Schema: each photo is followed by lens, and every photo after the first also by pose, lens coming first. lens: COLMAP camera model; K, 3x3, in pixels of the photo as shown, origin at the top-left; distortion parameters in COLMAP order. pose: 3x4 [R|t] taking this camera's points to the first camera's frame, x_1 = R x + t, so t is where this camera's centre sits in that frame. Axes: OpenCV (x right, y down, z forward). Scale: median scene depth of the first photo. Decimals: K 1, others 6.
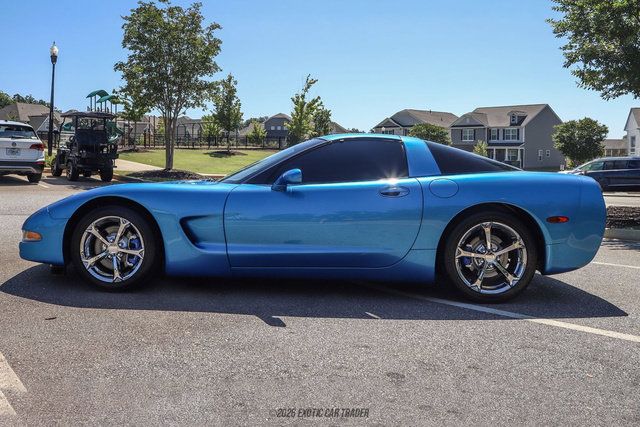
lens RADIAL K [[586.5, 0, 306.0], [0, 586.5, 183.1], [0, 0, 1]] dist [-0.037613, 0.008332]
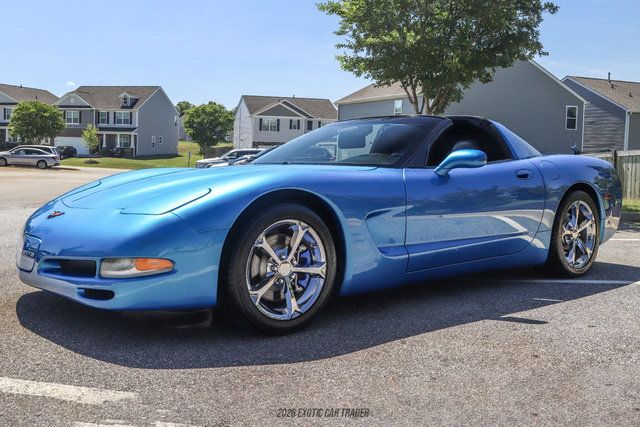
lens RADIAL K [[661.8, 0, 317.9], [0, 661.8, 193.0], [0, 0, 1]] dist [-0.078821, 0.000000]
pose [[0.737106, -0.039876, 0.674599, -0.742482], [0.020354, 0.999115, 0.036819, -0.000215], [-0.675470, -0.013409, 0.737265, 0.390295]]
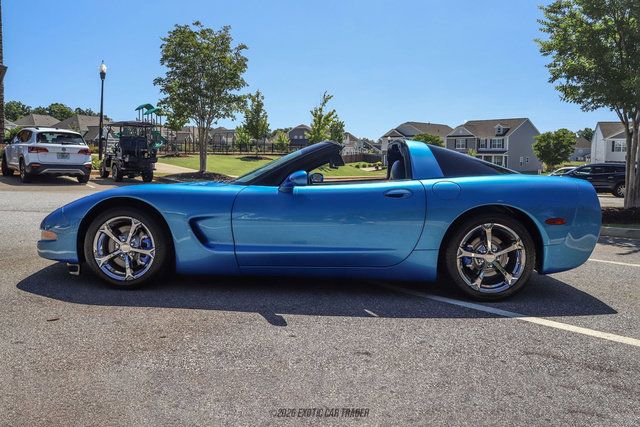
lens RADIAL K [[485.4, 0, 327.3], [0, 485.4, 204.9], [0, 0, 1]] dist [-0.062843, 0.002107]
pose [[0.999985, 0.003184, 0.004551, 0.021722], [-0.003378, 0.999057, 0.043285, -0.001224], [-0.004409, -0.043300, 0.999052, 0.141687]]
